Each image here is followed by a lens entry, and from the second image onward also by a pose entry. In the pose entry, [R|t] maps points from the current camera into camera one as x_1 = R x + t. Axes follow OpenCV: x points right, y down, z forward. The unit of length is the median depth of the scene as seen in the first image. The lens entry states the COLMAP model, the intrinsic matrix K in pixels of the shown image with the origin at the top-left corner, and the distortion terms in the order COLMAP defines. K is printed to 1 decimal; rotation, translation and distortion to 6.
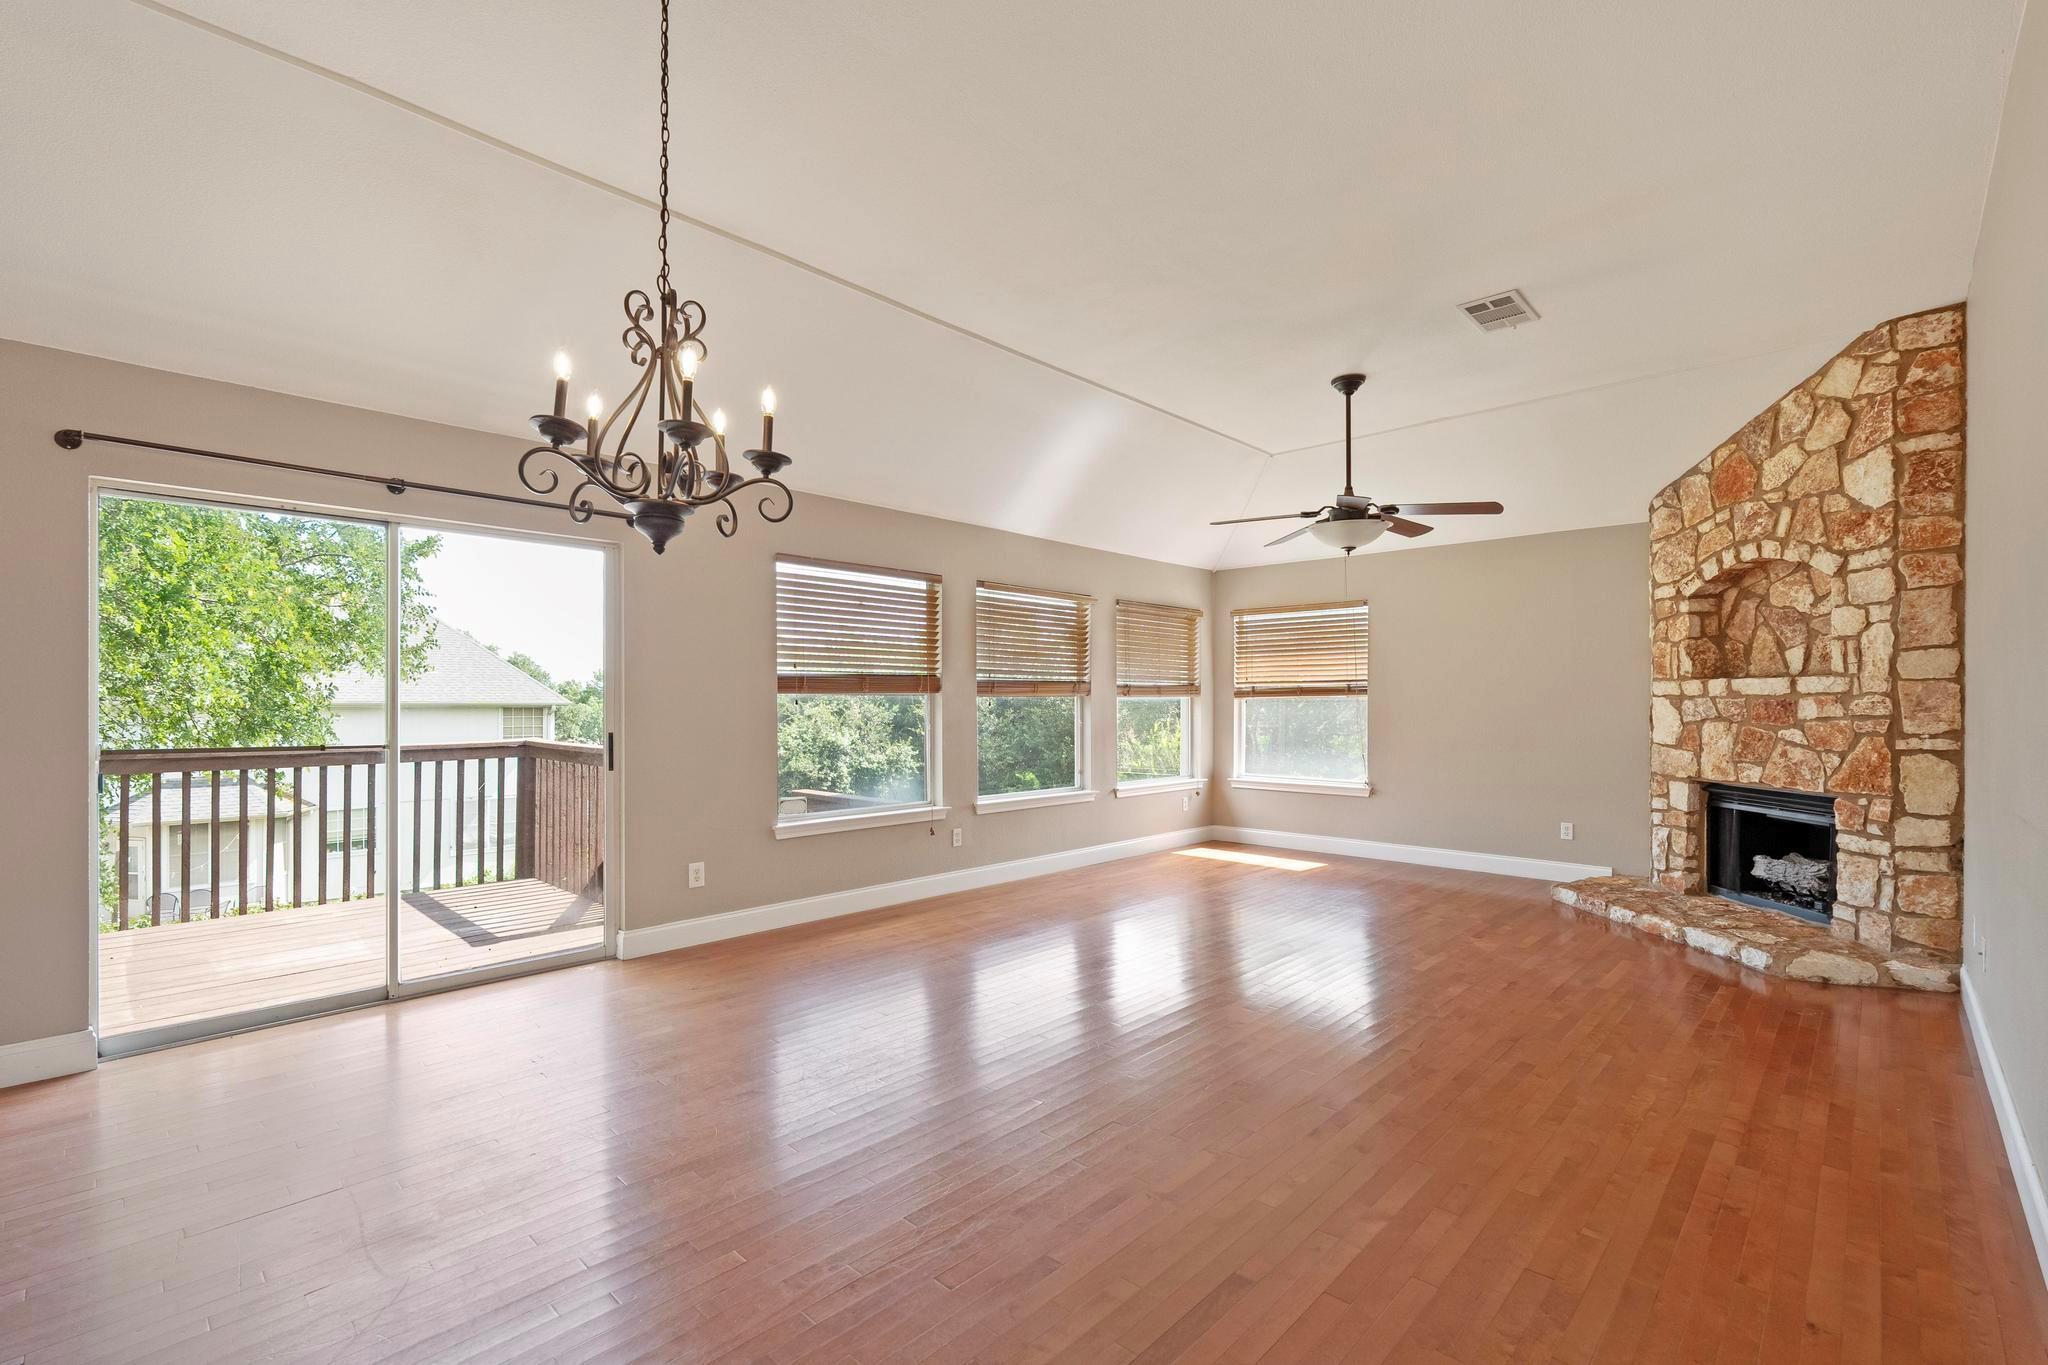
lens RADIAL K [[911.1, 0, 1020.7], [0, 911.1, 699.8], [0, 0, 1]] dist [0.001010, 0.000211]
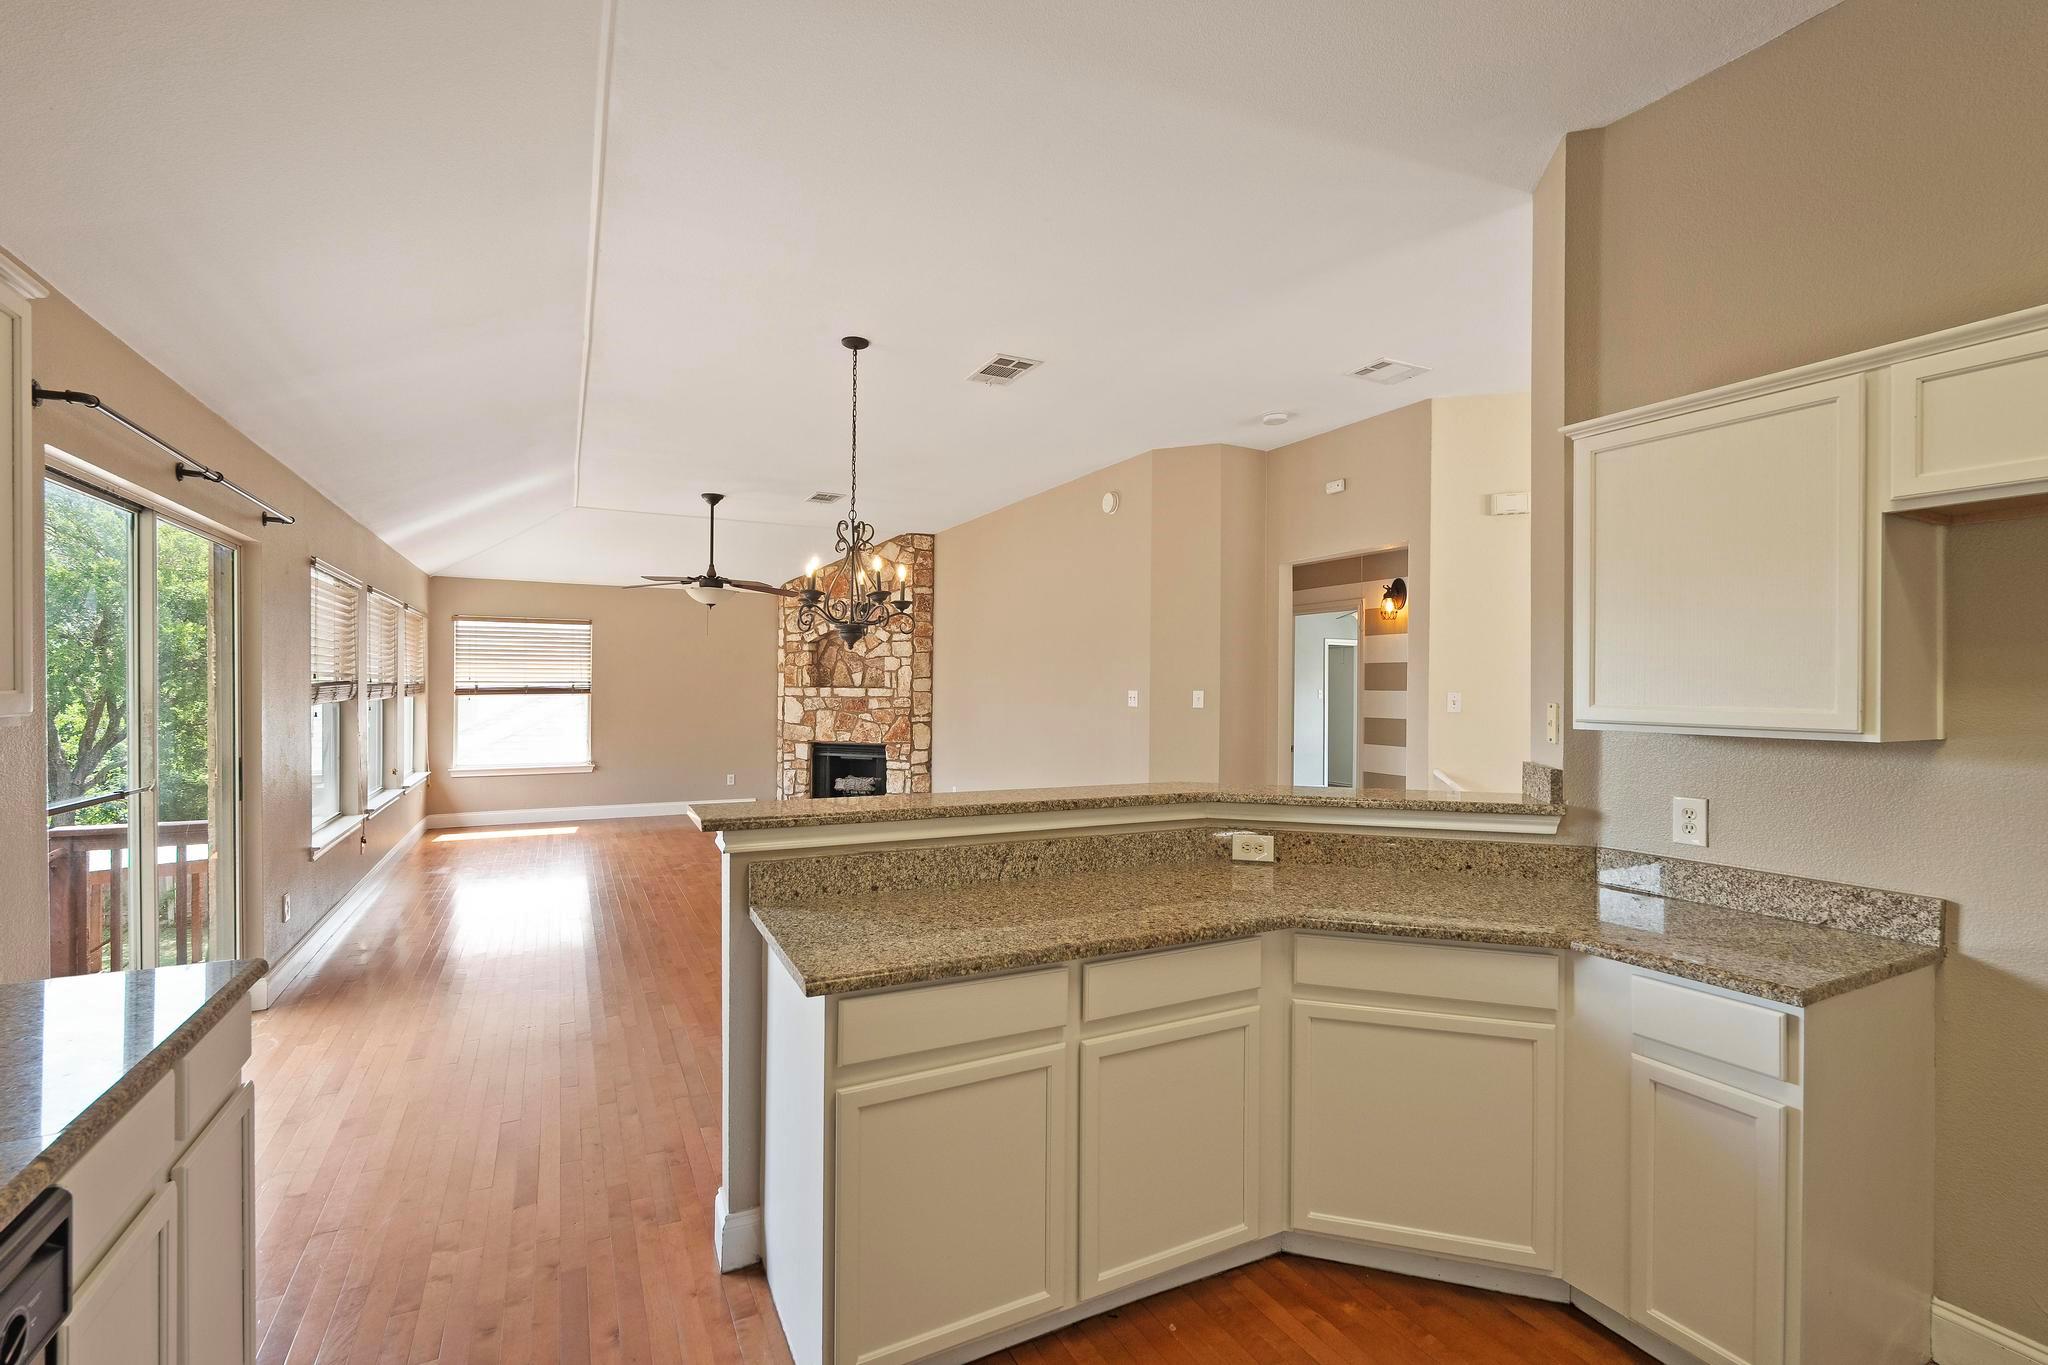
lens RADIAL K [[894.6, 0, 1024.0], [0, 894.6, 682.5], [0, 0, 1]] dist [0.000227, -0.000123]
pose [[0.327907, 0.002758, 0.944706, -0.986236], [-0.009606, 0.999954, 0.000415, -0.044251], [-0.944661, -0.009211, 0.327919, 0.000538]]
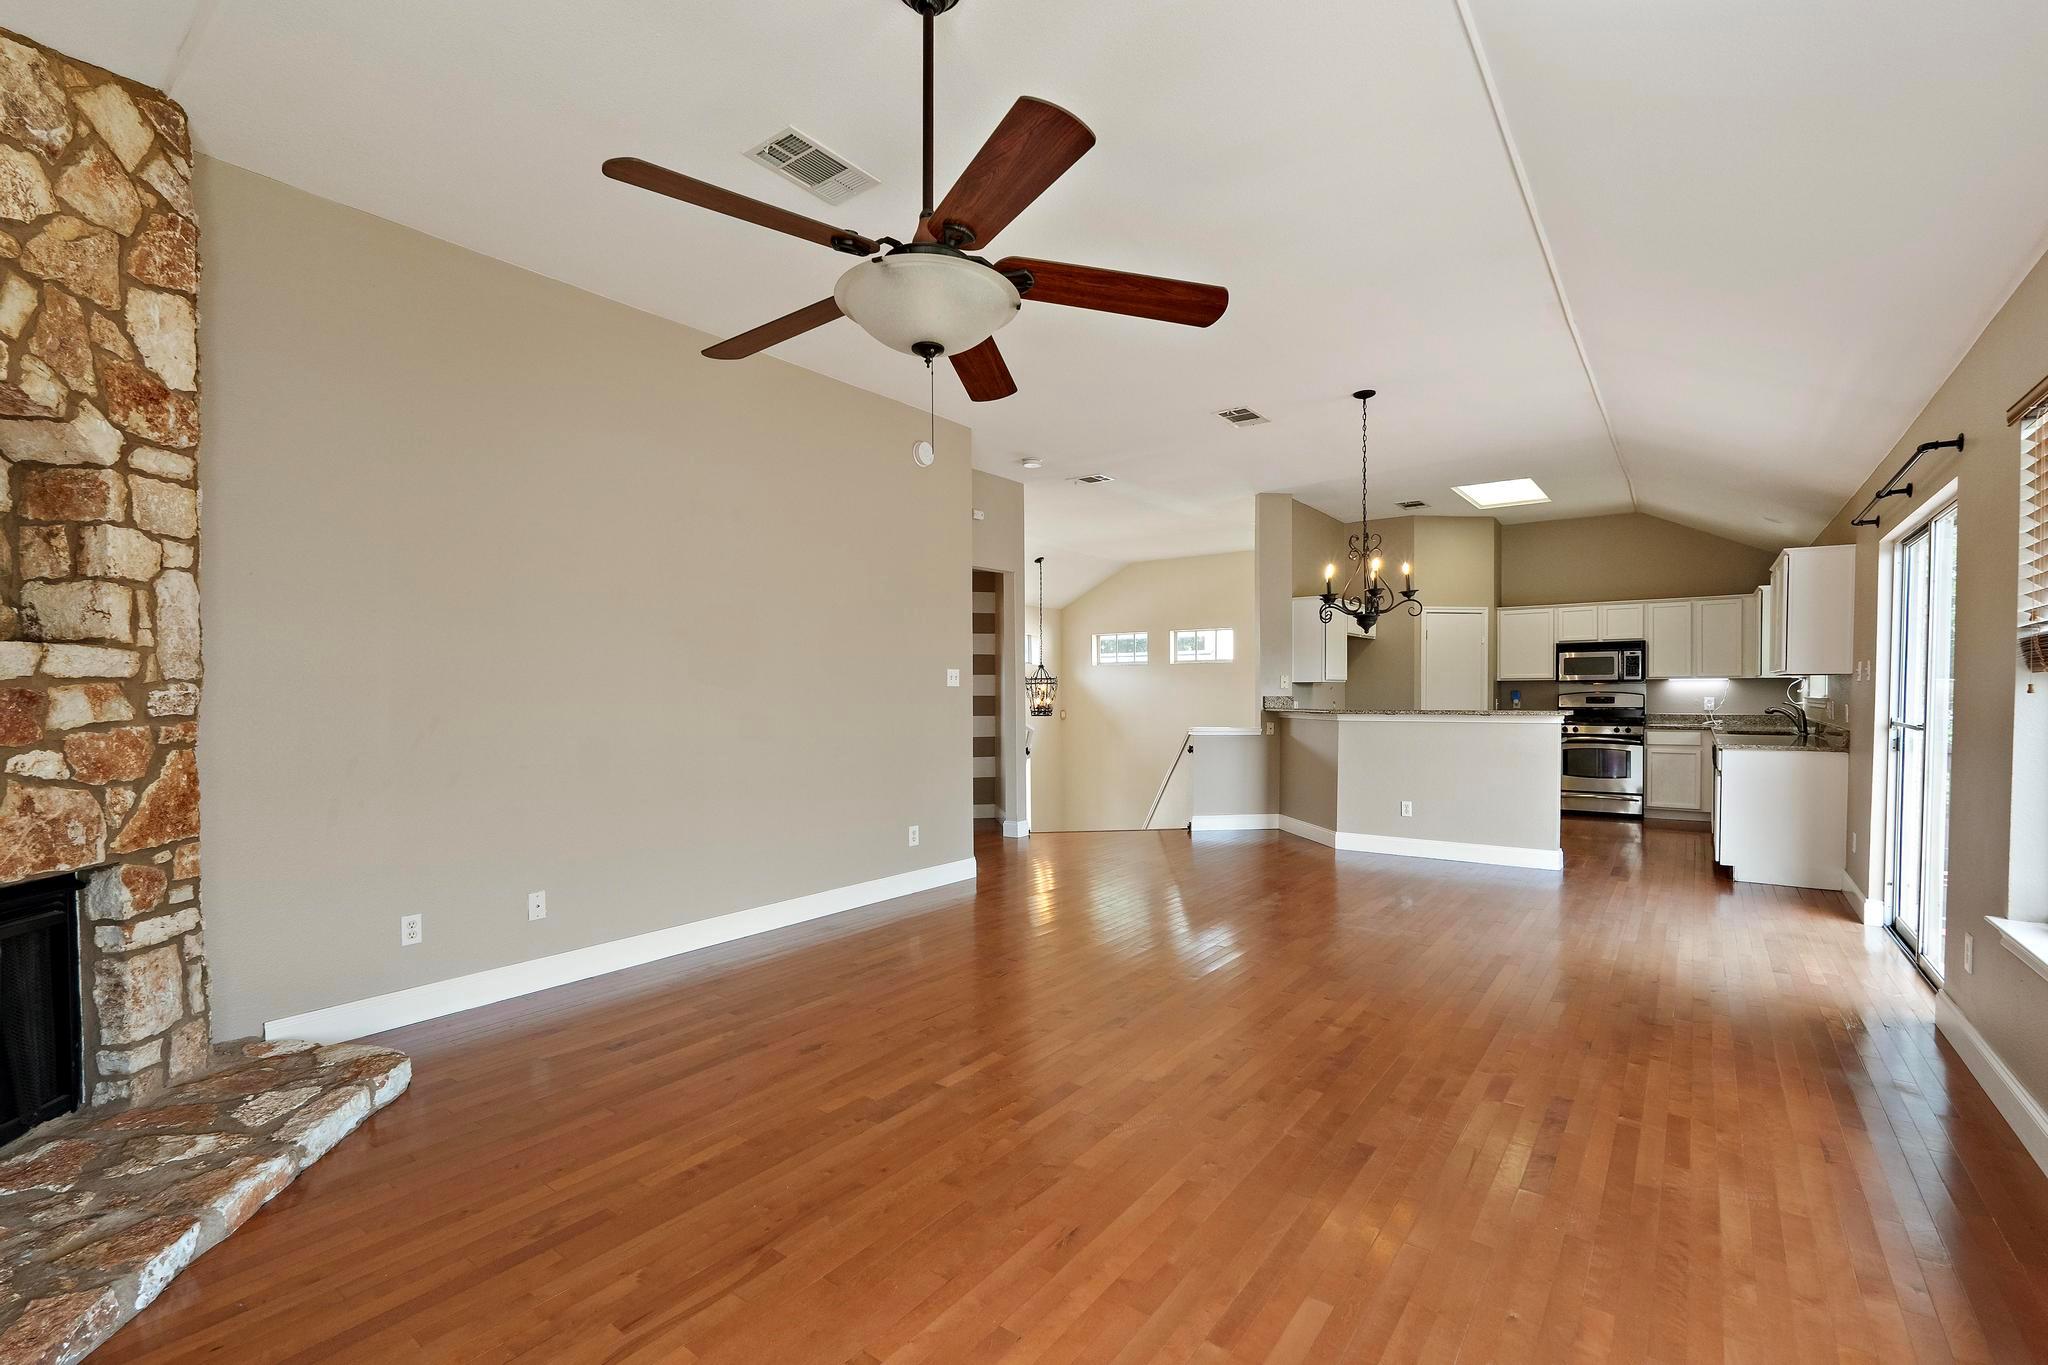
lens RADIAL K [[885.8, 0, 1019.2], [0, 885.8, 711.4], [0, 0, 1]] dist [-0.000019, -0.000089]
pose [[-0.994407, 0.003267, -0.105565, 0.396710], [0.001157, 0.999798, 0.020044, 0.002404], [0.105609, 0.019810, -0.994210, 1.583179]]
